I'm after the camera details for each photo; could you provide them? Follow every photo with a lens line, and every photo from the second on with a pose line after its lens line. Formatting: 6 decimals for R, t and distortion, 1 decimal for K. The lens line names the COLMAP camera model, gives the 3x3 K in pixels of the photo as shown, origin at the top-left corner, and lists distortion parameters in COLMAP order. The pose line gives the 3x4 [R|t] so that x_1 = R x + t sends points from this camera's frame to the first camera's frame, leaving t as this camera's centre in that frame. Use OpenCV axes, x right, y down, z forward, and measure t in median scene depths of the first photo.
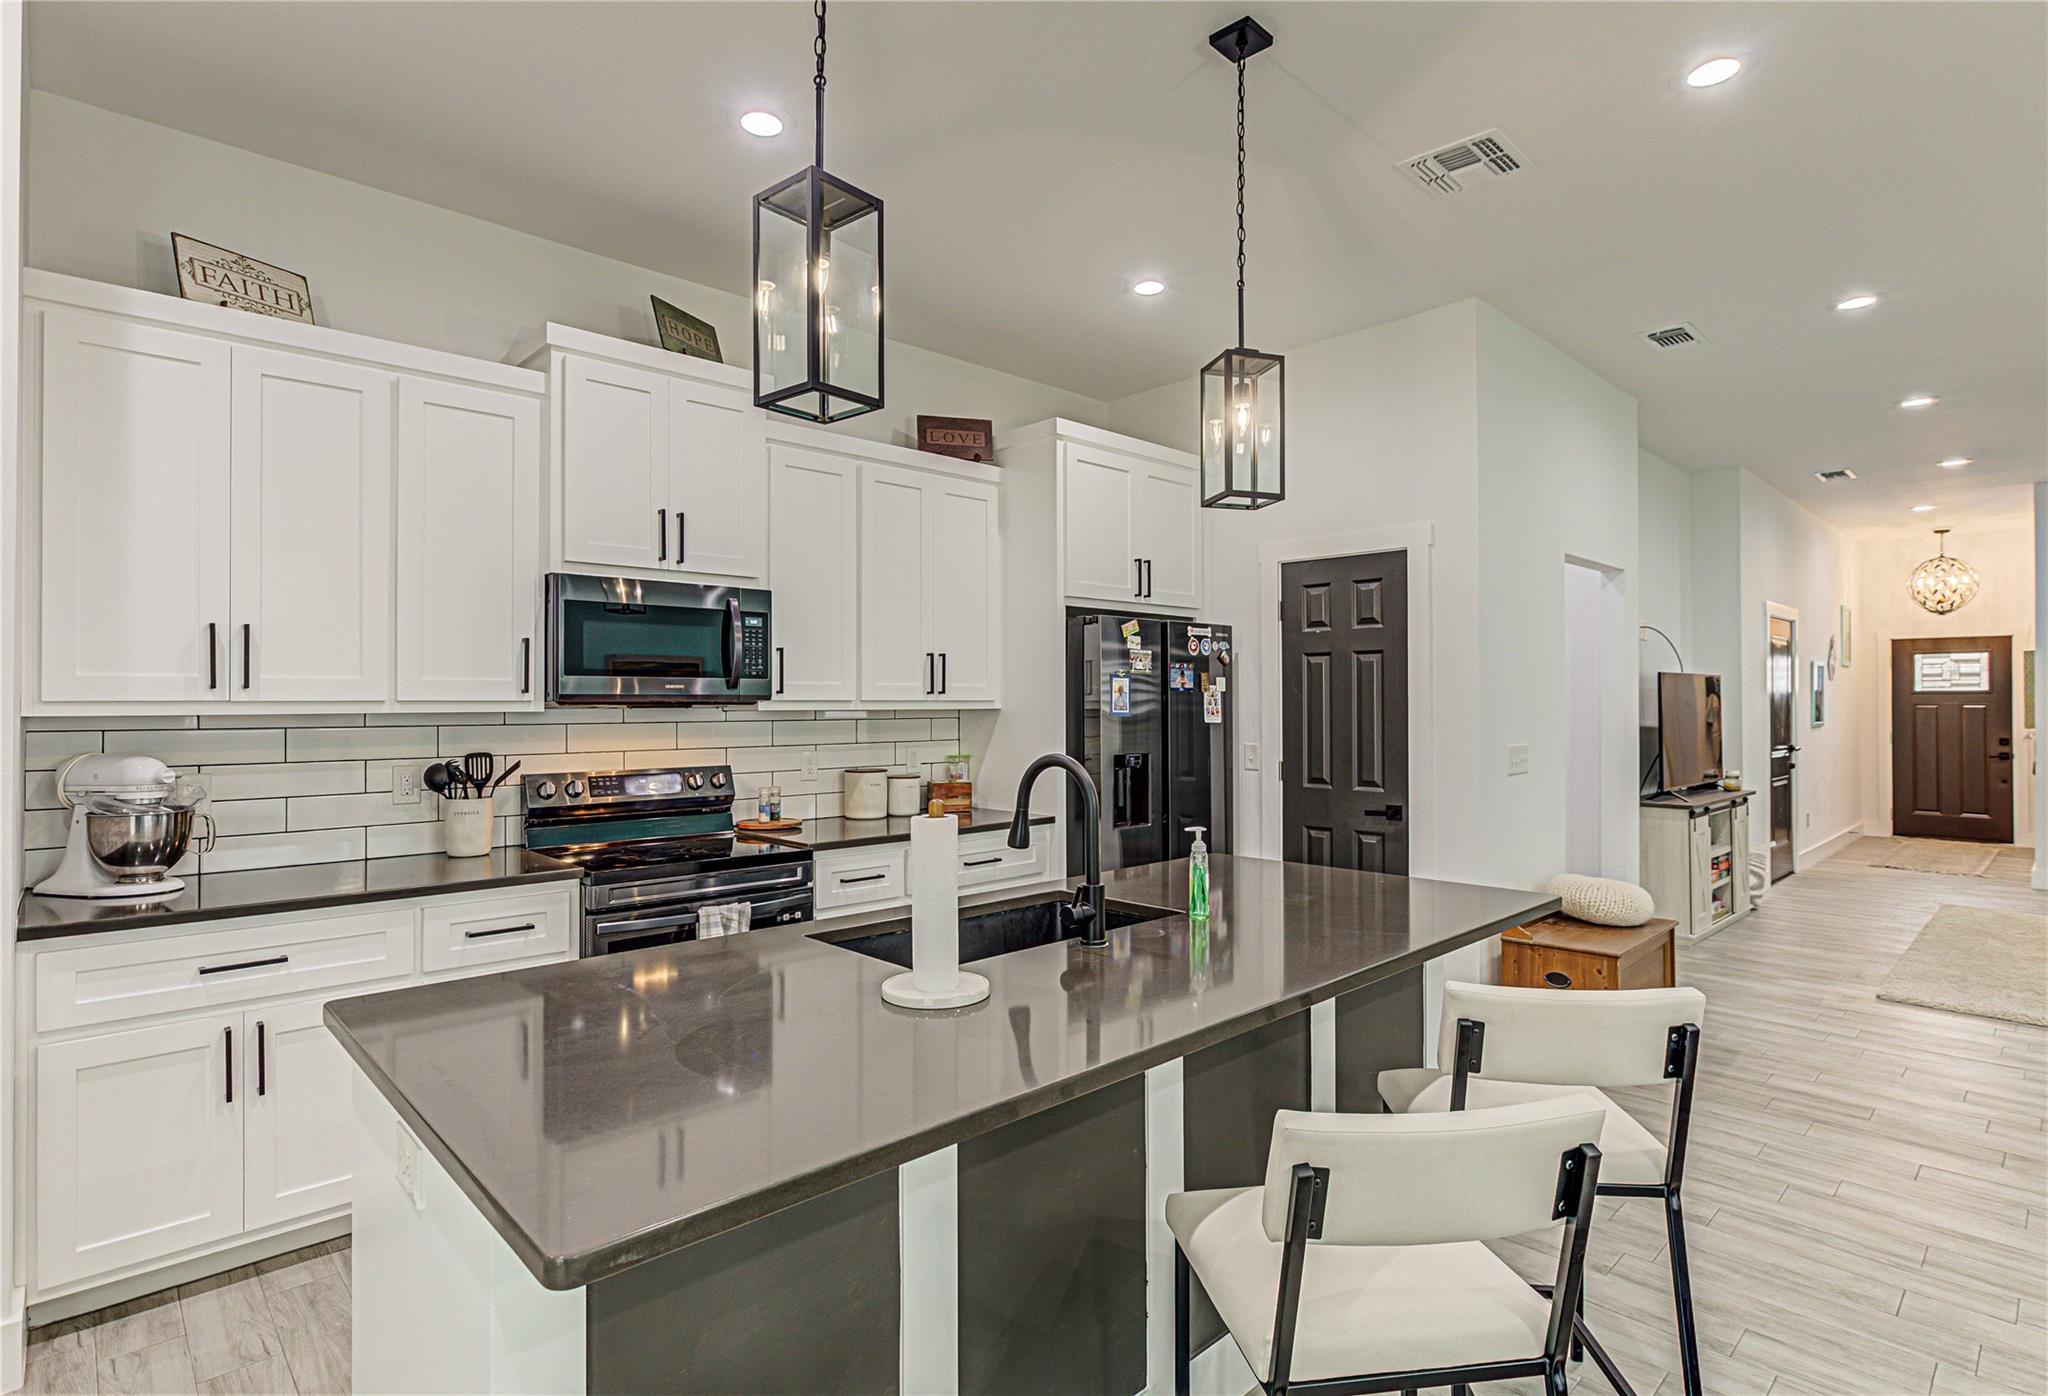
lens RADIAL K [[1032.5, 0, 1019.3], [0, 1032.5, 696.4], [0, 0, 1]] dist [-0.009064, 0.000071]
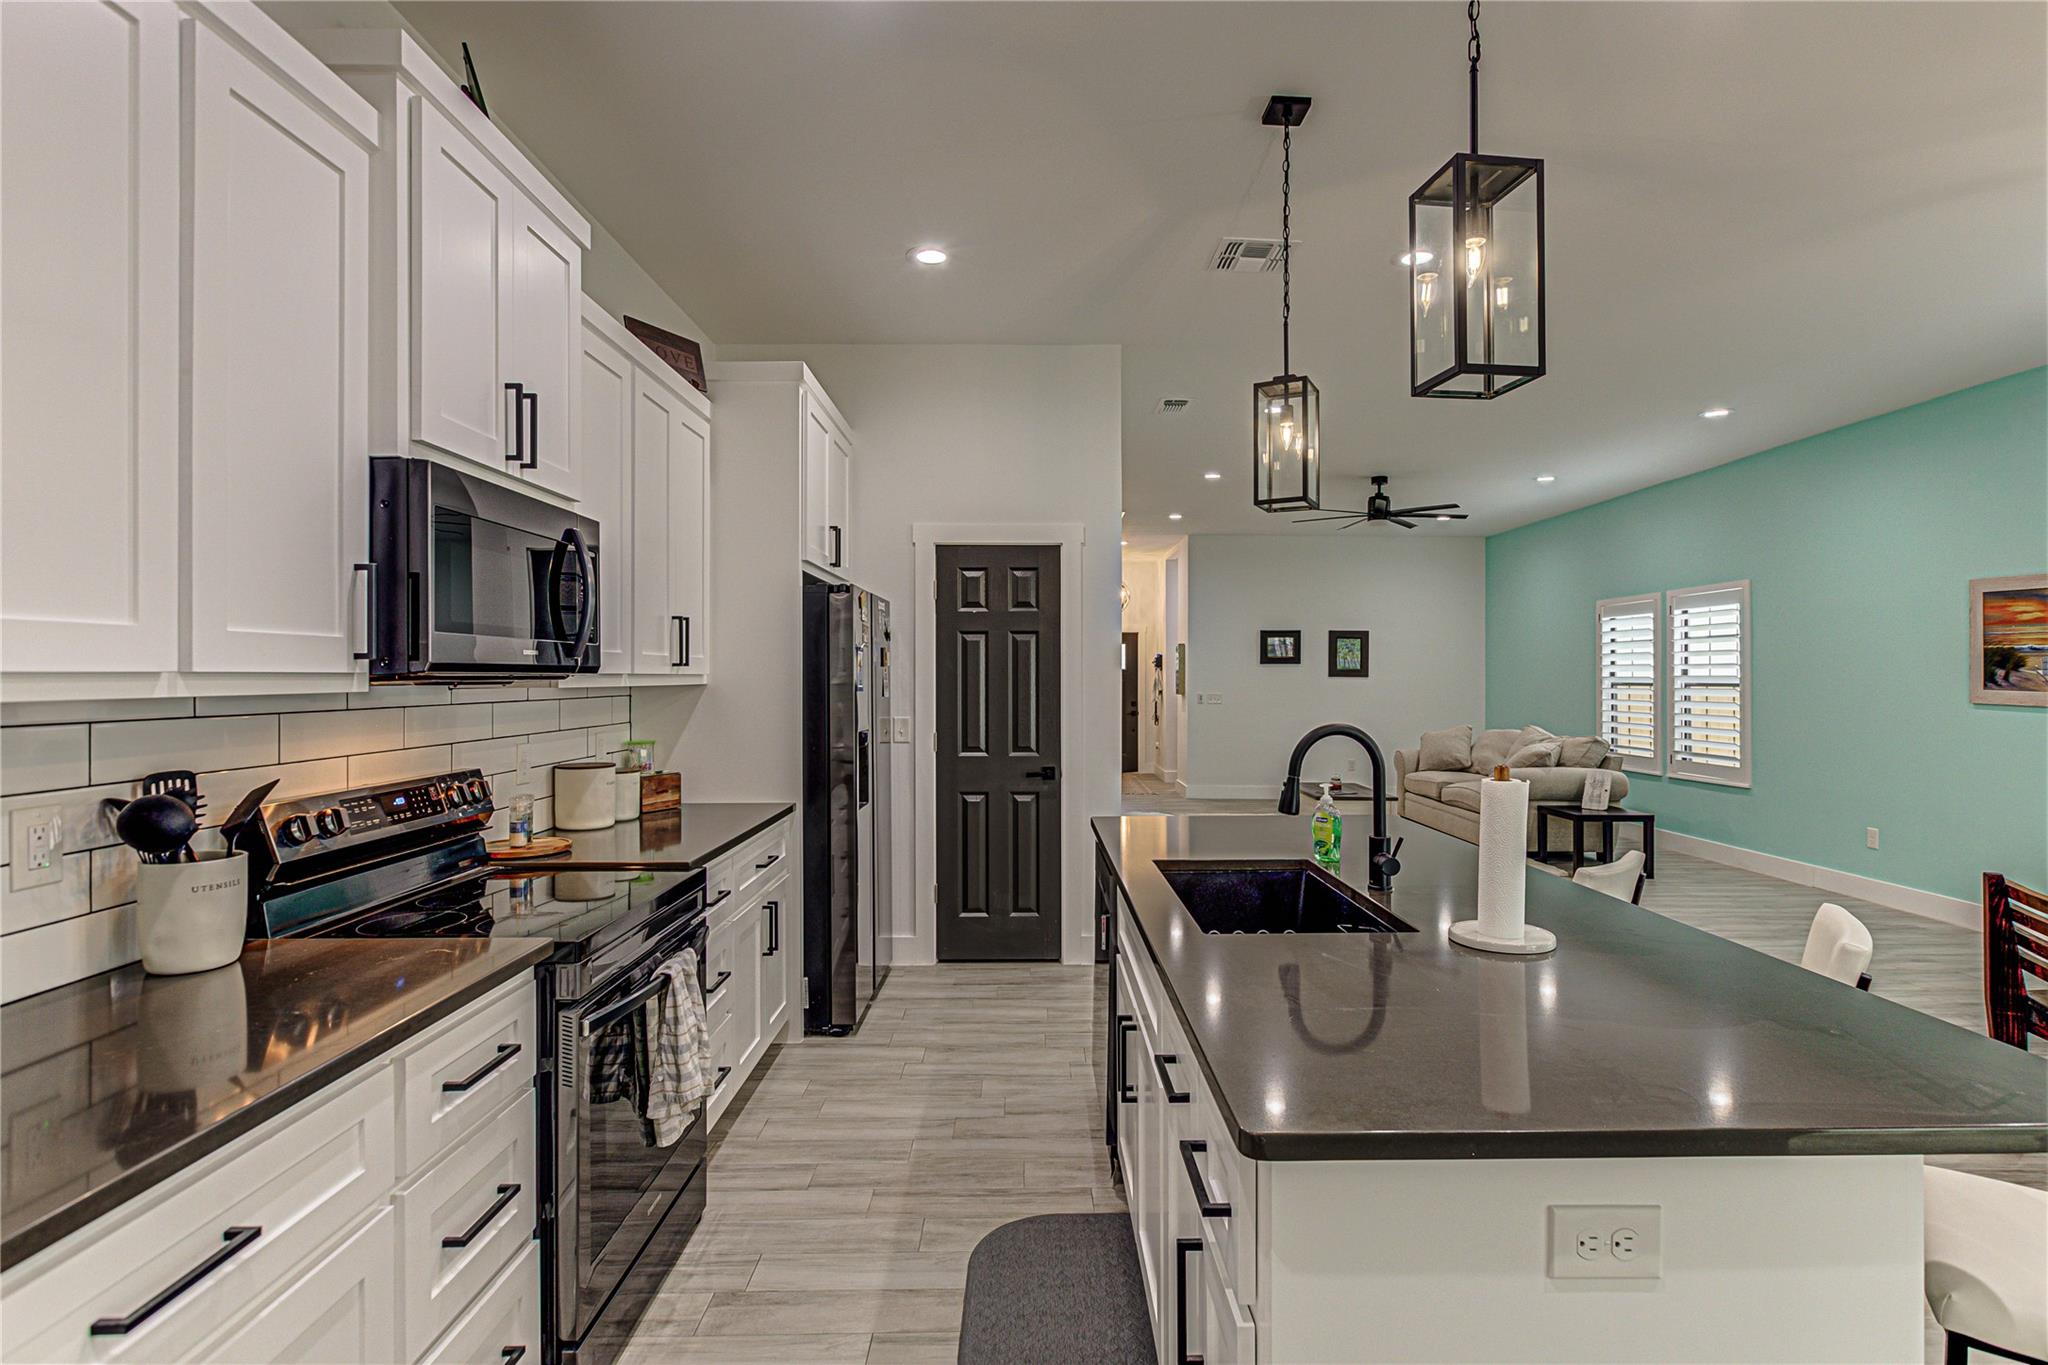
lens RADIAL K [[1002.3, 0, 1042.9], [0, 1002.3, 676.4], [0, 0, 1]] dist [-0.008809, -0.000181]
pose [[0.674364, 0.001519, 0.738397, -0.505337], [-0.006158, 0.999975, 0.003566, 0.000973], [-0.738373, -0.006951, 0.674357, 0.272002]]
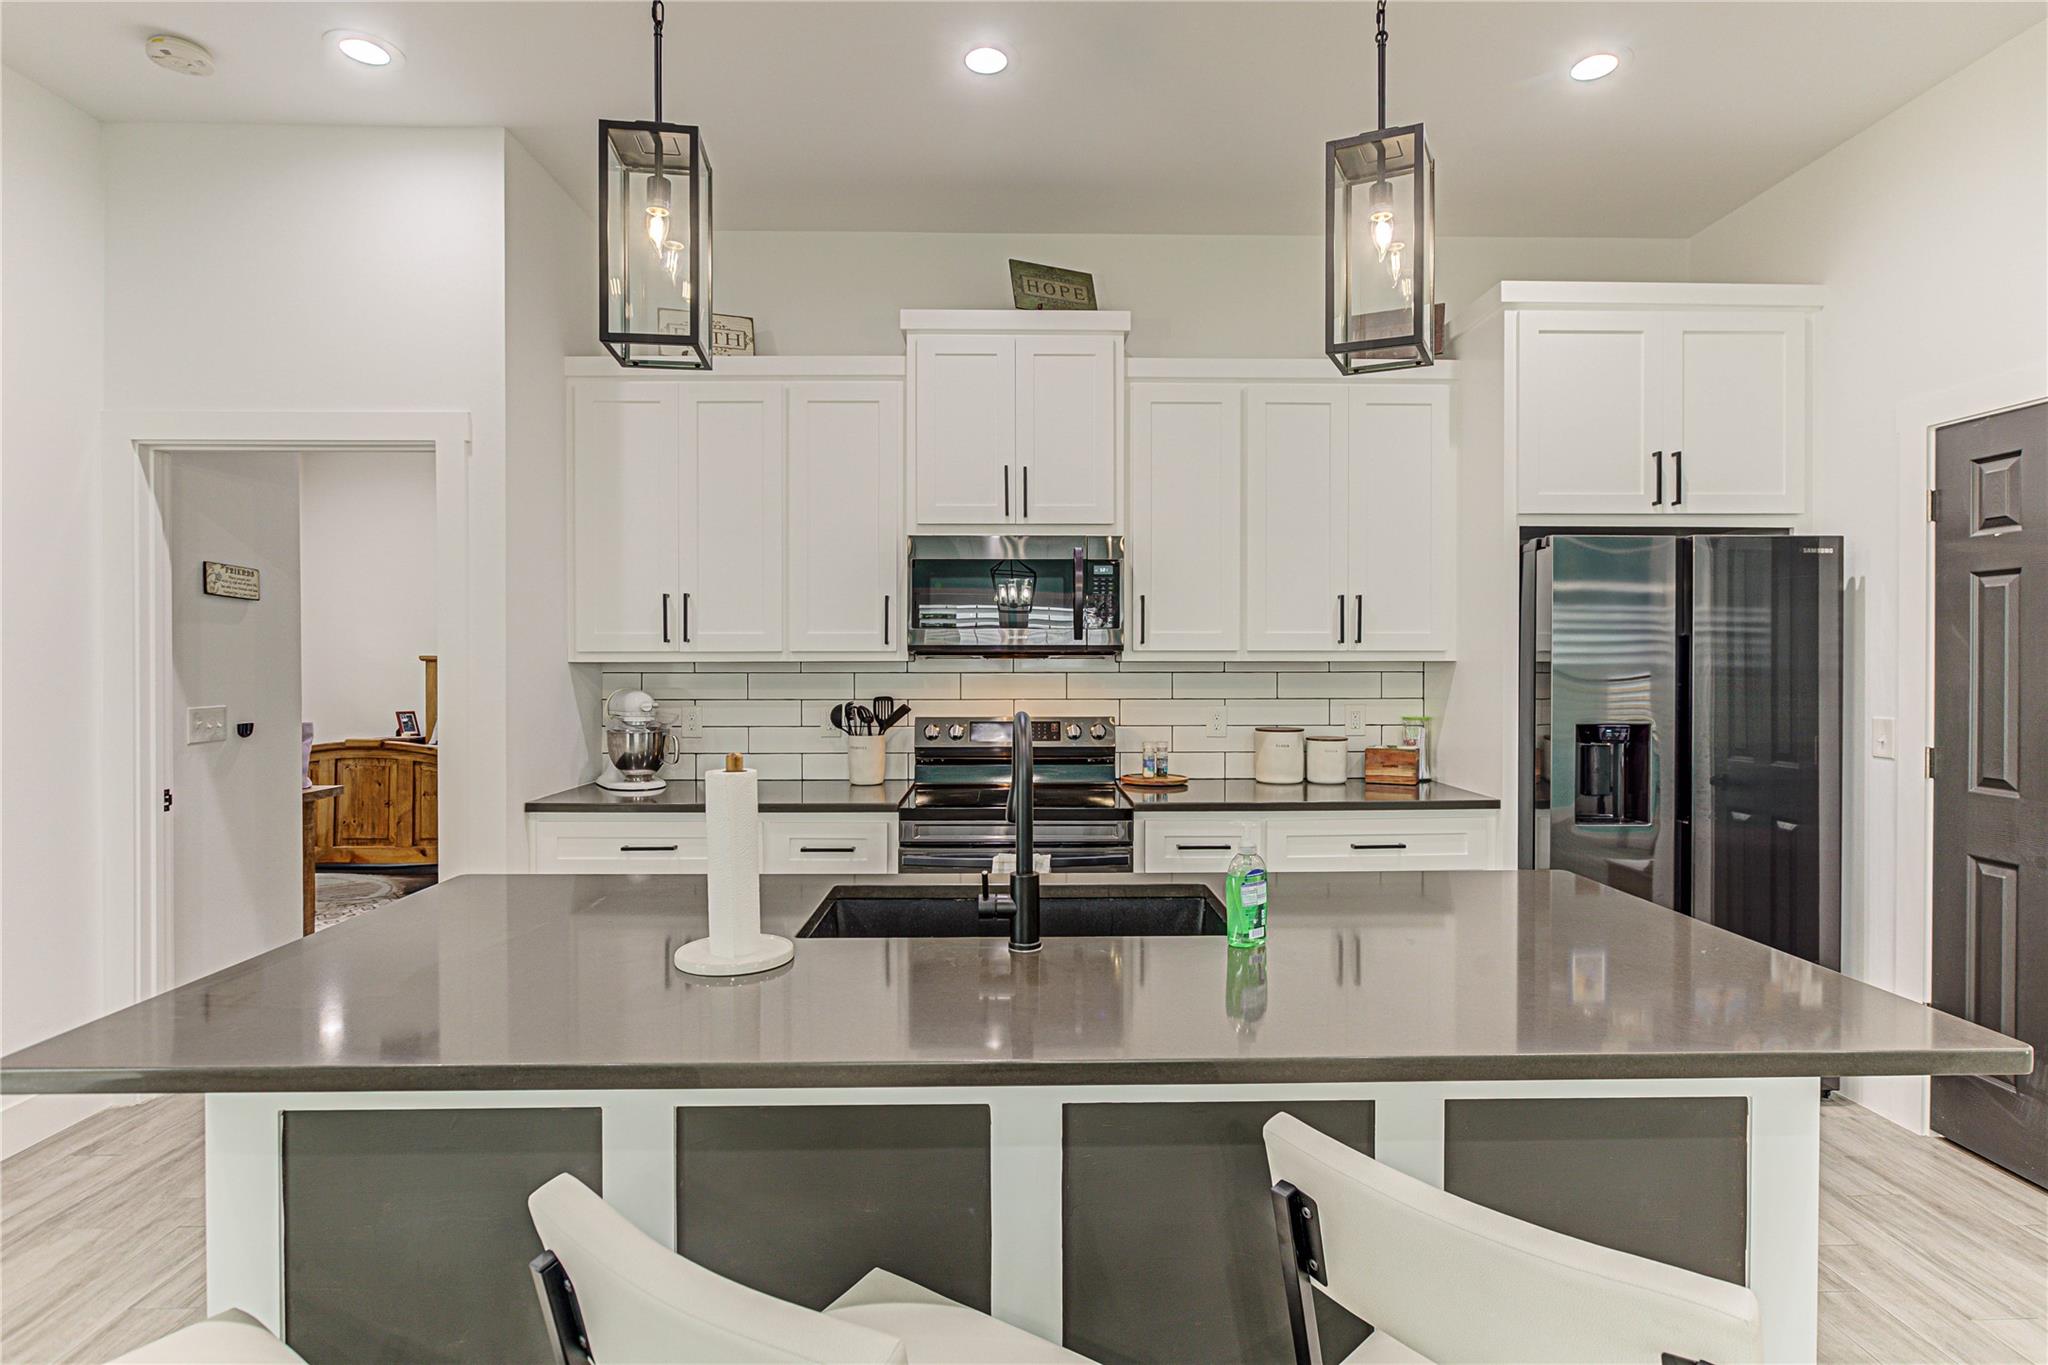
lens RADIAL K [[1027.4, 0, 1031.4], [0, 1027.4, 667.2], [0, 0, 1]] dist [-0.003544, -0.000557]
pose [[0.743249, 0.008359, -0.668963, 0.311387], [0.003125, 0.999868, 0.015965, 0.003301], [0.669008, -0.013957, 0.743124, 0.210509]]
